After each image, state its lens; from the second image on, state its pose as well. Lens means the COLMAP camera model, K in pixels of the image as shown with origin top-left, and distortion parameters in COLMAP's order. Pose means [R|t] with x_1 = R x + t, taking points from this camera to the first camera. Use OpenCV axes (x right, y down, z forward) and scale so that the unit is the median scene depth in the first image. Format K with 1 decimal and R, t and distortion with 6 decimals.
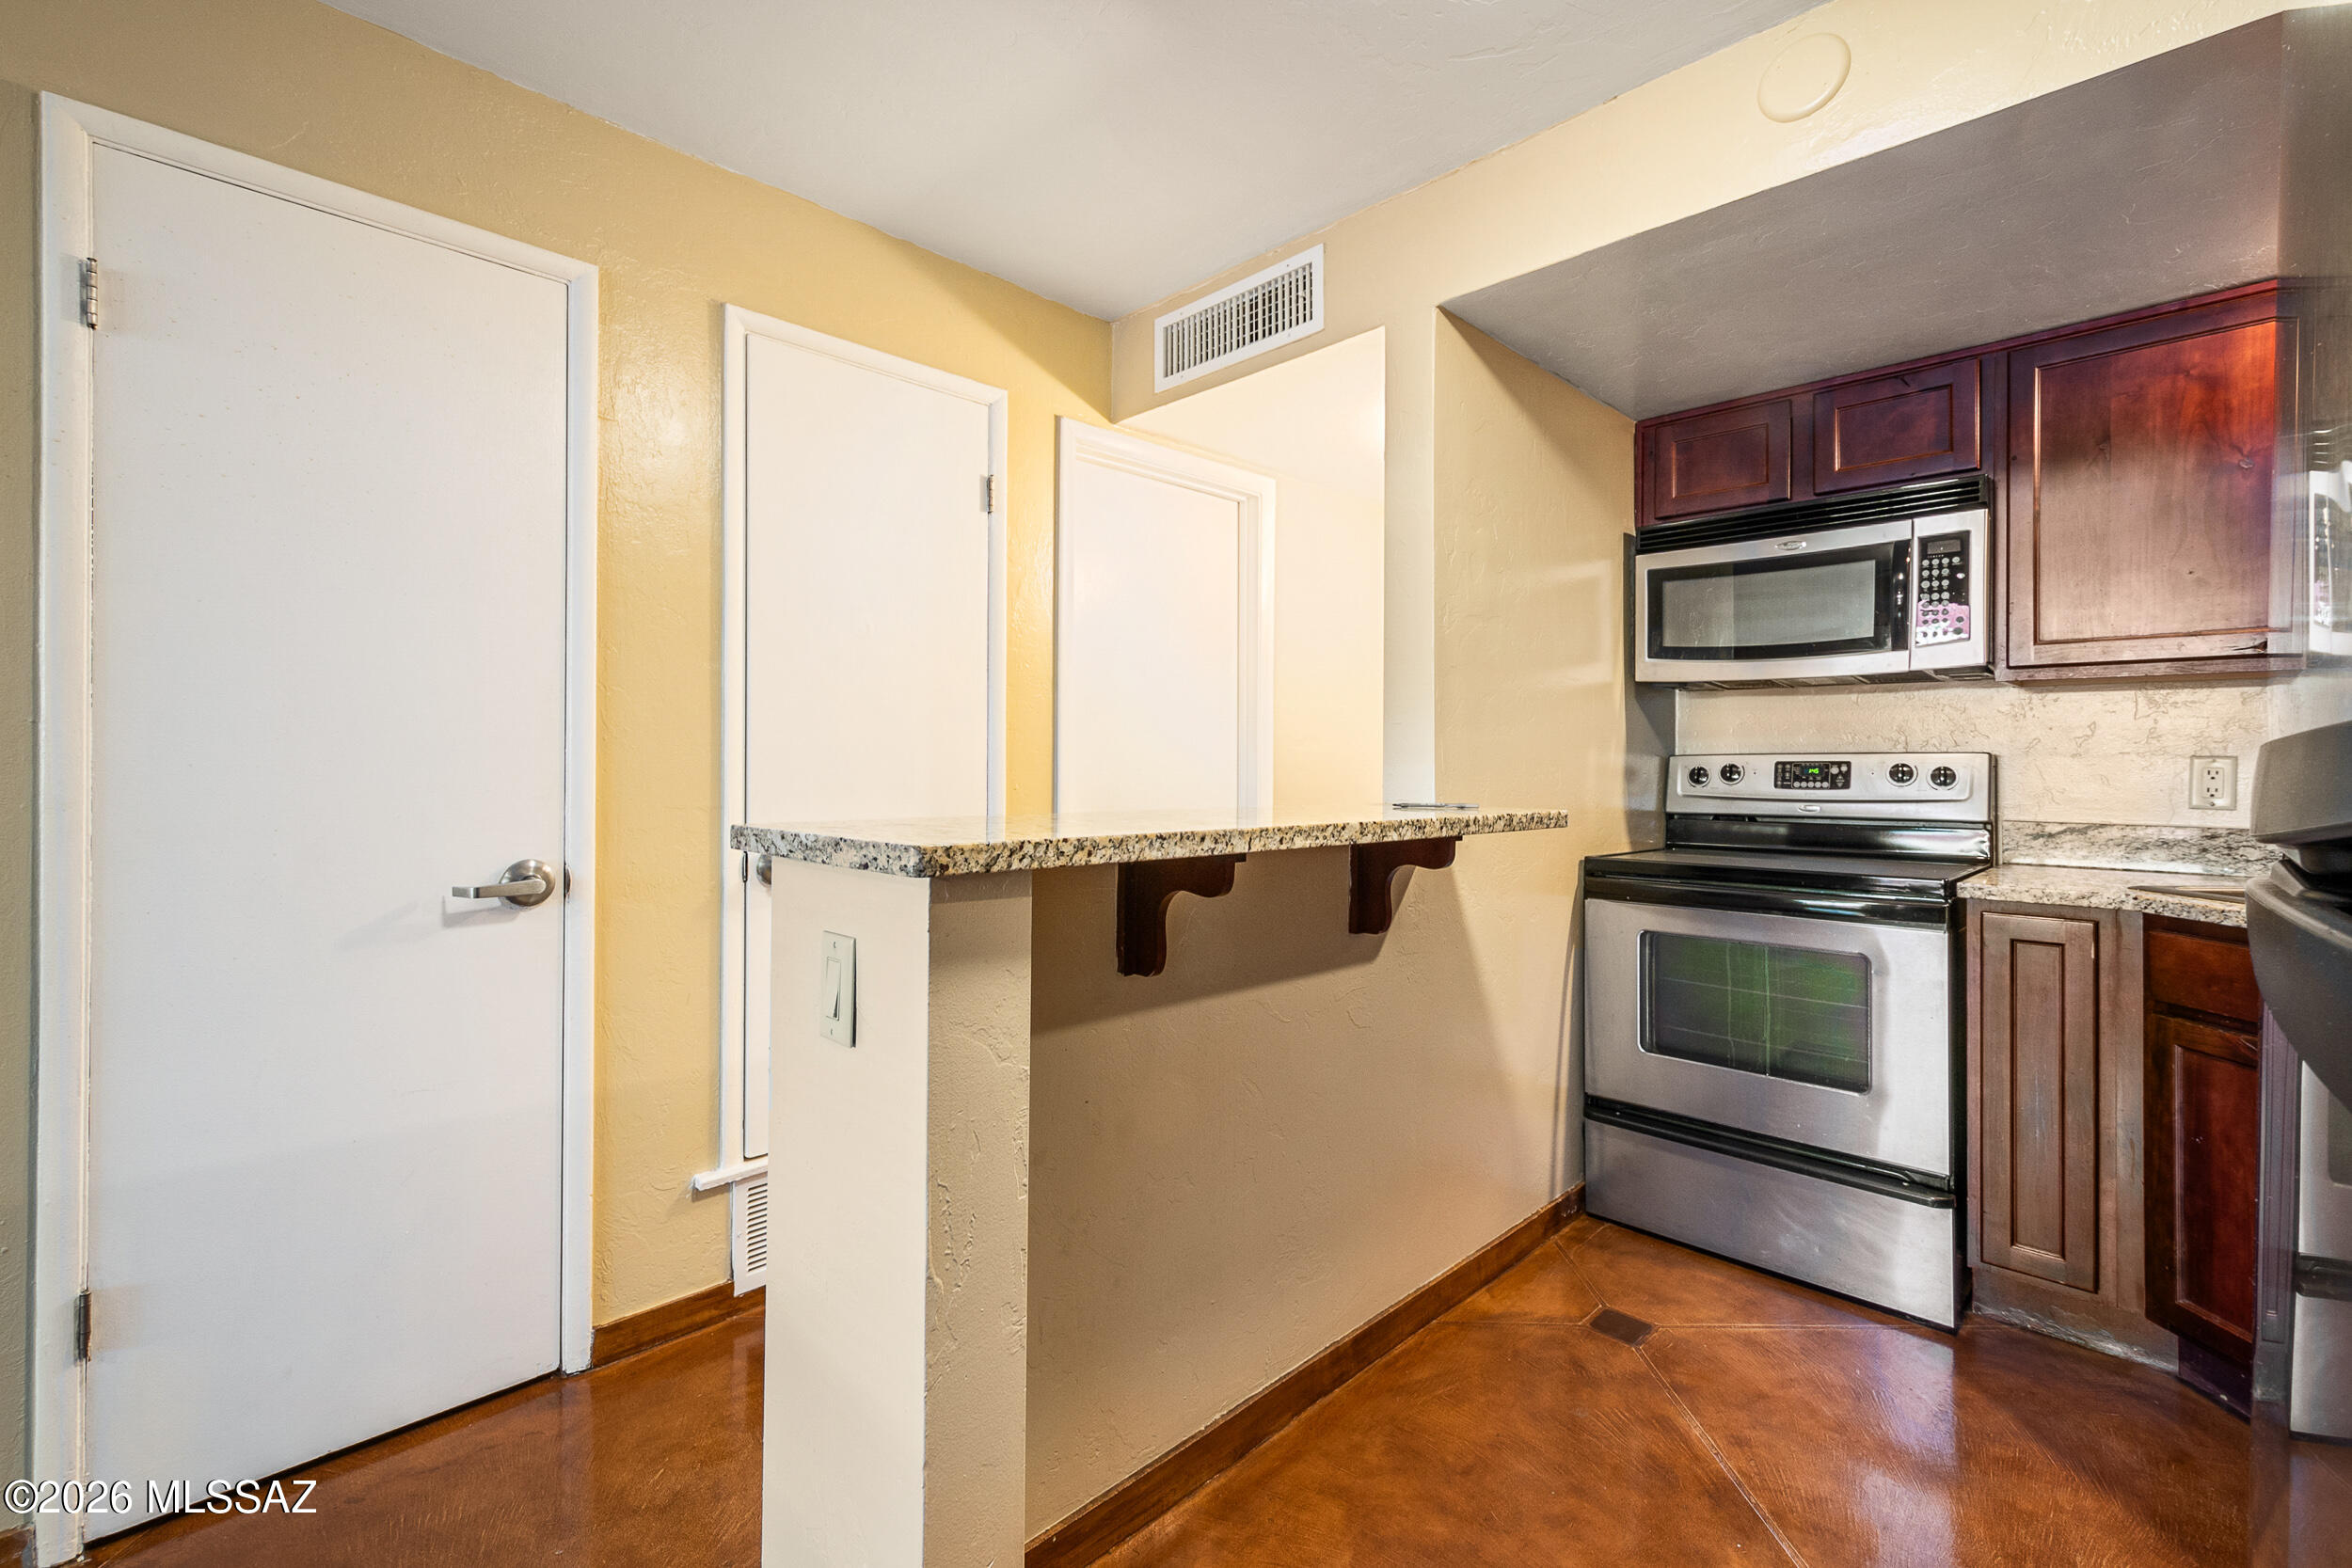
lens RADIAL K [[1028.7, 0, 1180.1], [0, 1028.7, 771.1], [0, 0, 1]] dist [0.000364, -0.000191]
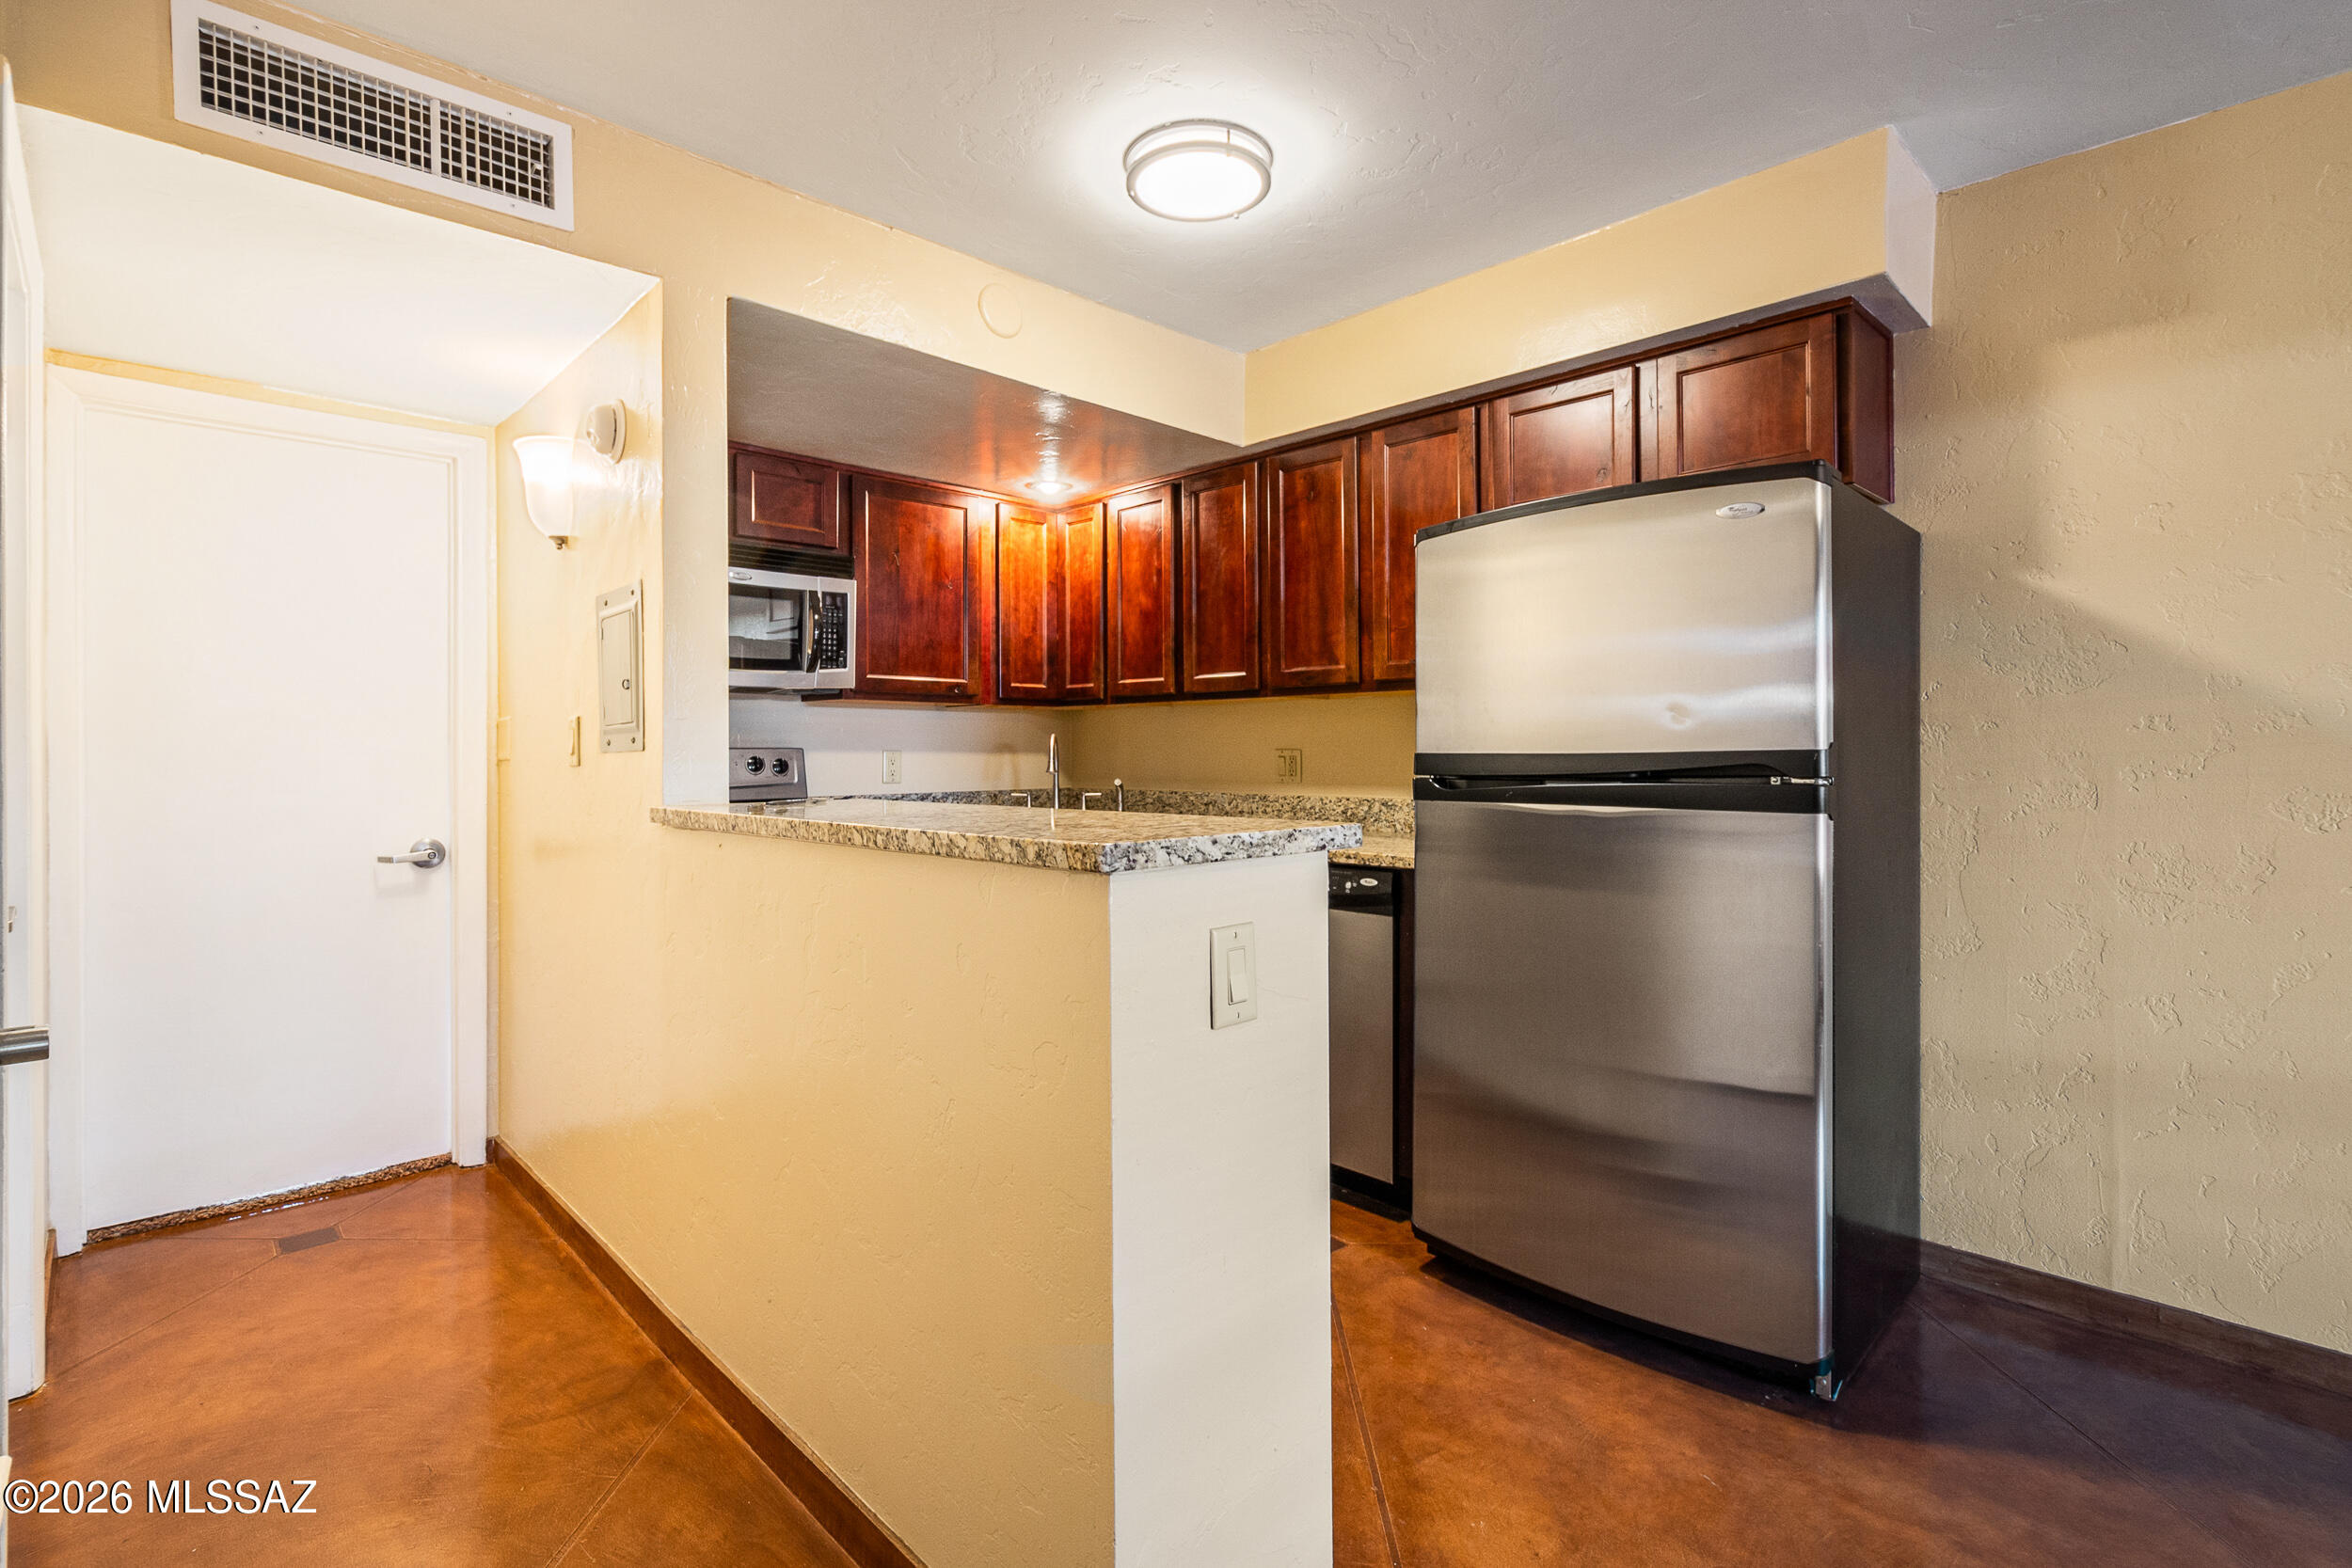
lens RADIAL K [[1093.8, 0, 1172.7], [0, 1093.8, 755.6], [0, 0, 1]] dist [-0.011866, -0.000121]
pose [[0.009273, -0.006743, 0.999934, -0.710876], [0.012126, 0.999904, 0.006630, -0.012599], [-0.999883, 0.012064, 0.009354, 0.512134]]
